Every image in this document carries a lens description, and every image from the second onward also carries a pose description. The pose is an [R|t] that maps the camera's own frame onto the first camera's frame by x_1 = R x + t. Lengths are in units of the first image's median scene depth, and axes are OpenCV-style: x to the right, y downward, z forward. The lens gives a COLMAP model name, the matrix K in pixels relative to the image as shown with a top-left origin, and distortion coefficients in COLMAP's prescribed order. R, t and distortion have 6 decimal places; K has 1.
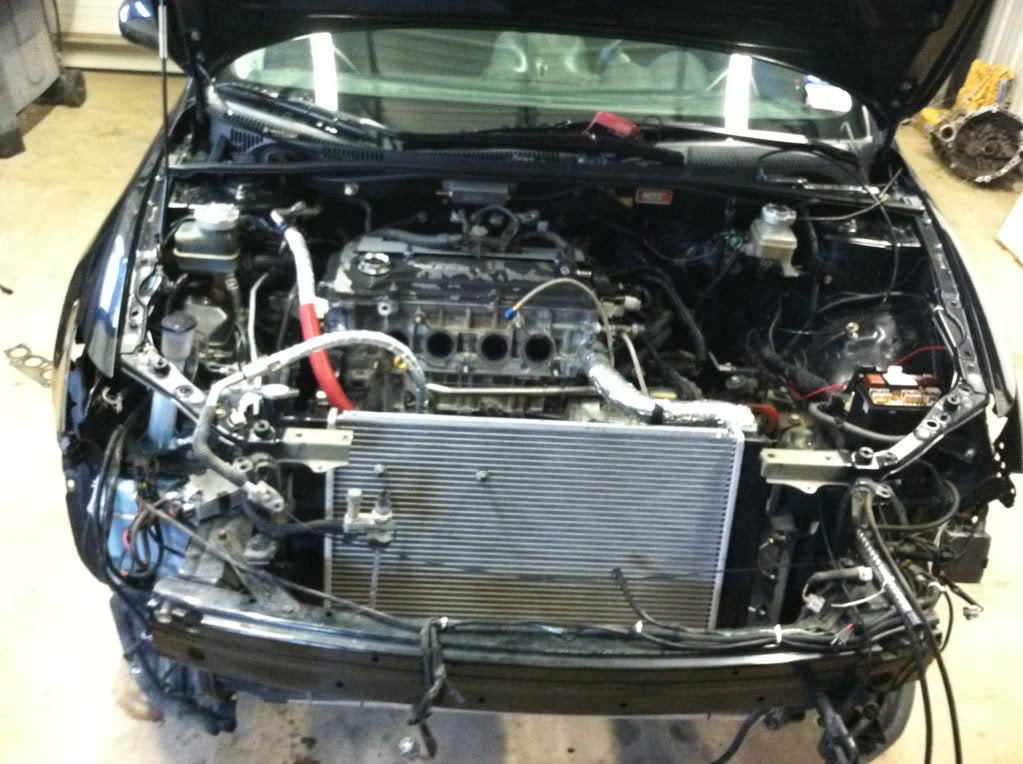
lens RADIAL K [[973.4, 0, 511.5], [0, 973.4, 382.0], [0, 0, 1]] dist [0.080137, -0.314646]
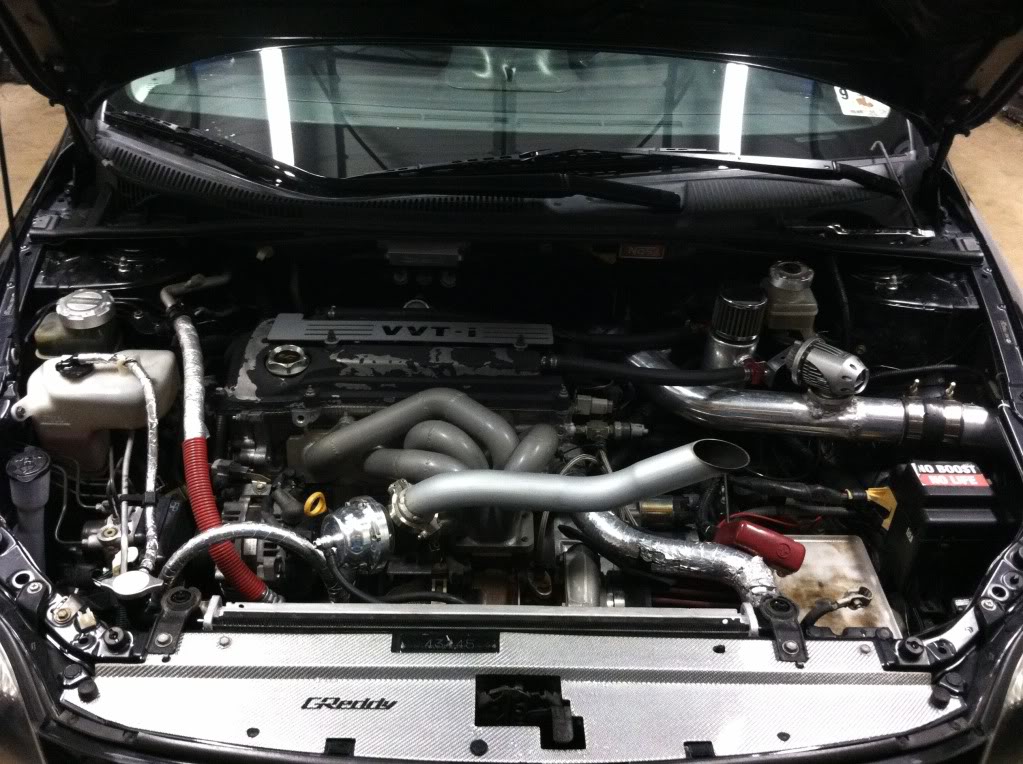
lens RADIAL K [[973.4, 0, 511.5], [0, 973.4, 382.0], [0, 0, 1]] dist [0.080137, -0.314646]
pose [[0.999490, -0.022429, -0.022740, 0.062052], [0.024082, 0.996878, 0.075199, -0.164669], [0.020983, -0.075709, 0.996909, 0.219988]]
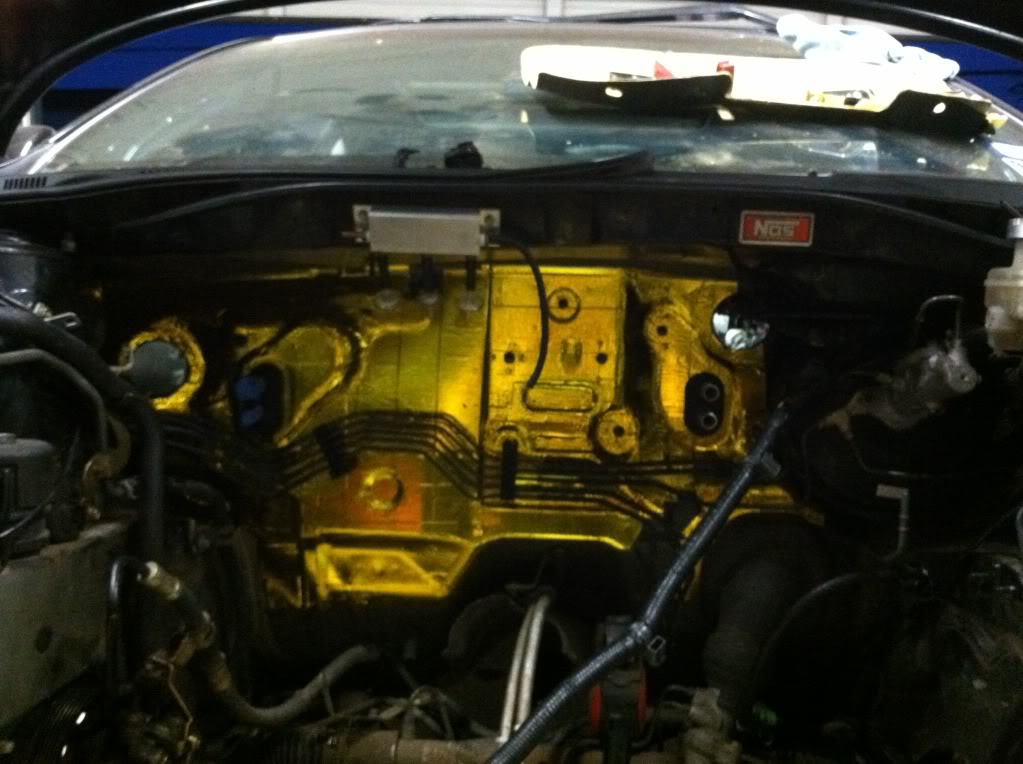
lens RADIAL K [[973.4, 0, 511.5], [0, 973.4, 382.0], [0, 0, 1]] dist [0.080137, -0.314646]
pose [[0.997477, -0.033452, -0.062622, 0.045541], [0.001003, 0.888593, -0.458695, 0.119633], [0.070990, 0.457475, 0.886384, 0.661909]]
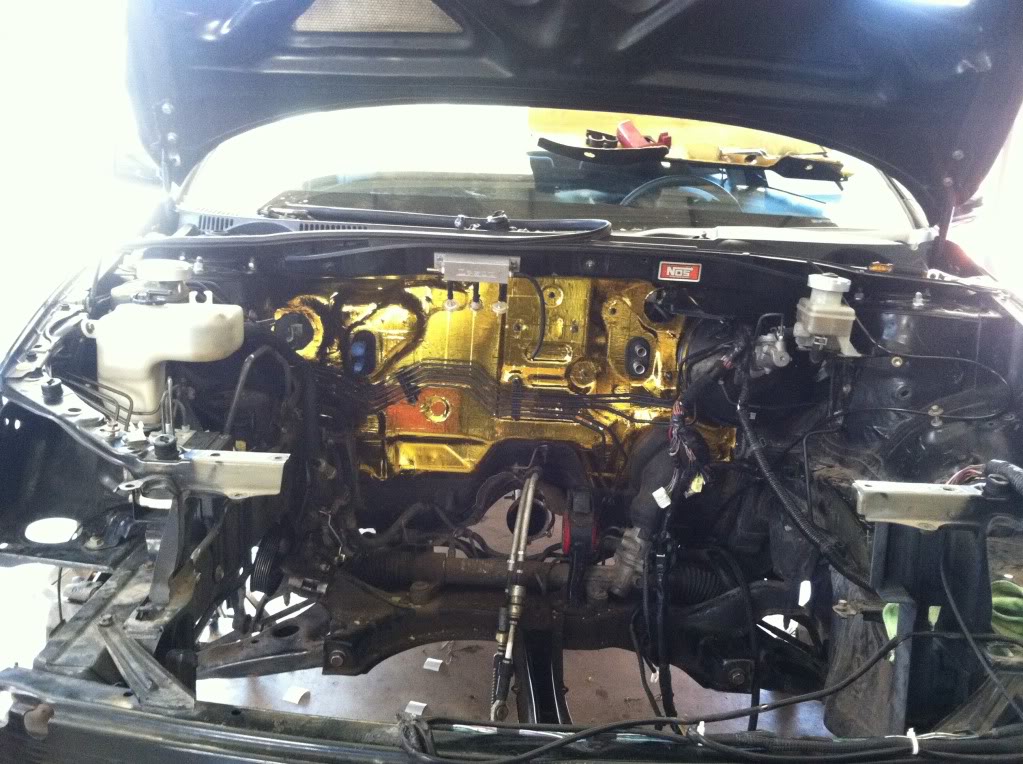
lens RADIAL K [[973.4, 0, 511.5], [0, 973.4, 382.0], [0, 0, 1]] dist [0.080137, -0.314646]
pose [[0.999763, -0.013398, -0.017175, 0.013283], [0.007251, 0.948196, -0.317604, 0.194375], [0.020541, 0.317404, 0.948068, 0.244019]]
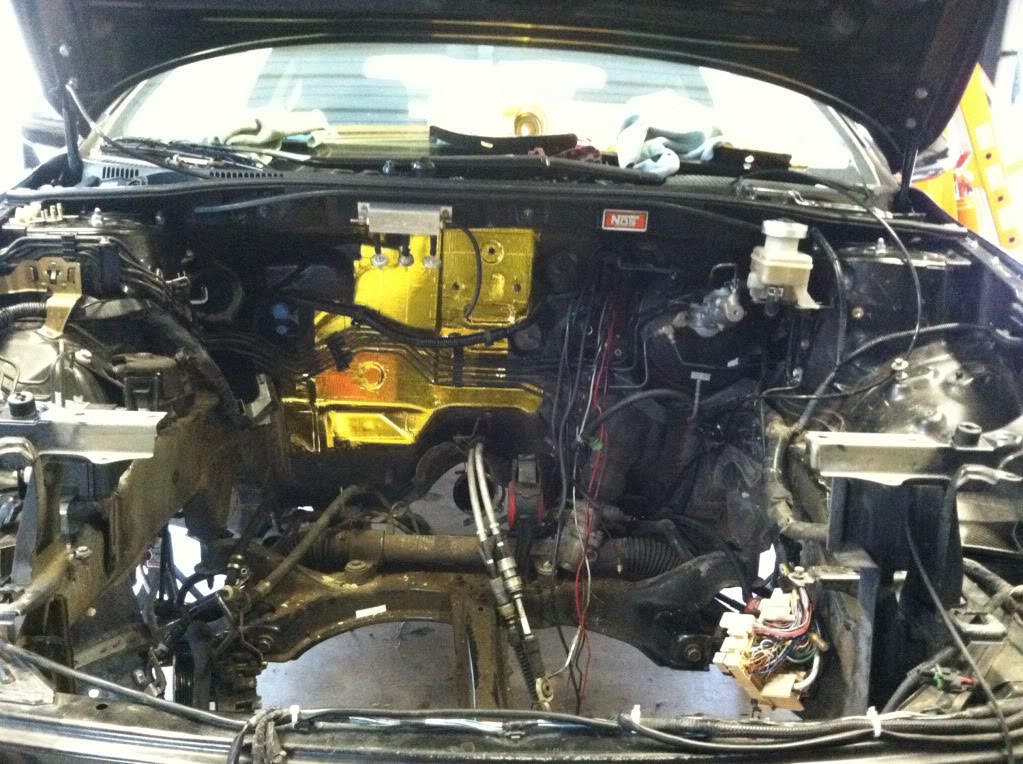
lens RADIAL K [[973.4, 0, 511.5], [0, 973.4, 382.0], [0, 0, 1]] dist [0.080137, -0.314646]
pose [[0.999513, -0.029476, 0.010240, 0.047060], [0.031192, 0.953039, -0.301238, 0.192830], [-0.000880, 0.301411, 0.953494, 0.320373]]
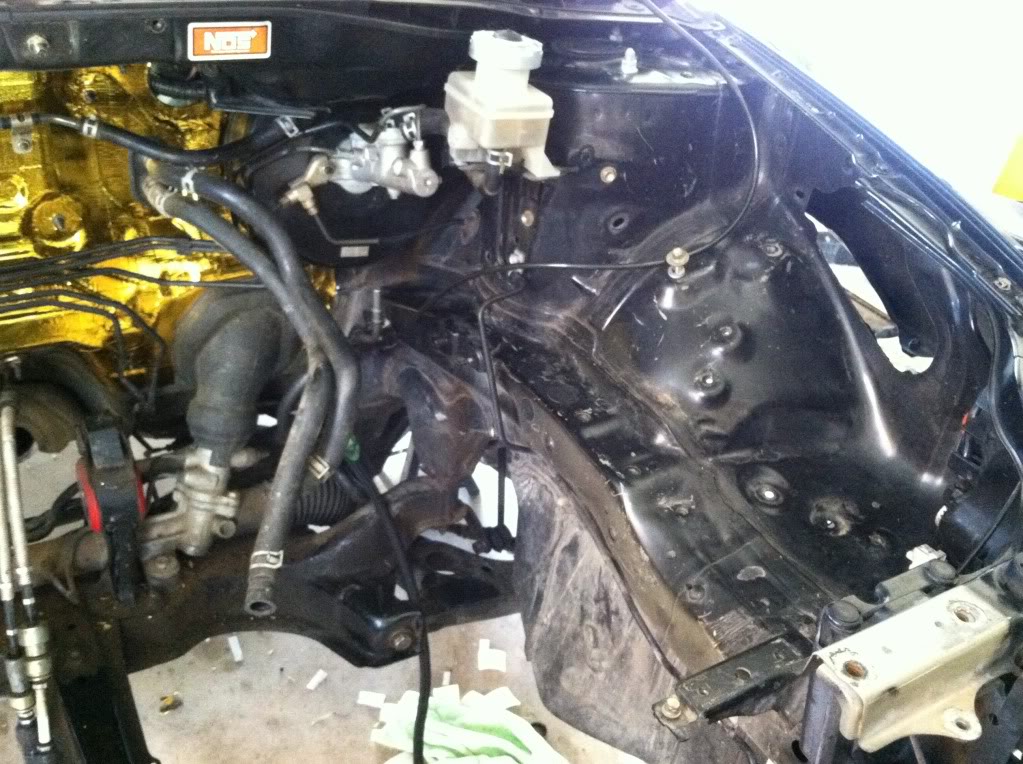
lens RADIAL K [[973.4, 0, 511.5], [0, 973.4, 382.0], [0, 0, 1]] dist [0.080137, -0.314646]
pose [[0.871069, -0.241478, 0.427700, 0.039559], [0.223923, 0.970277, 0.091764, -0.065081], [-0.437147, 0.015839, 0.899251, 0.639870]]
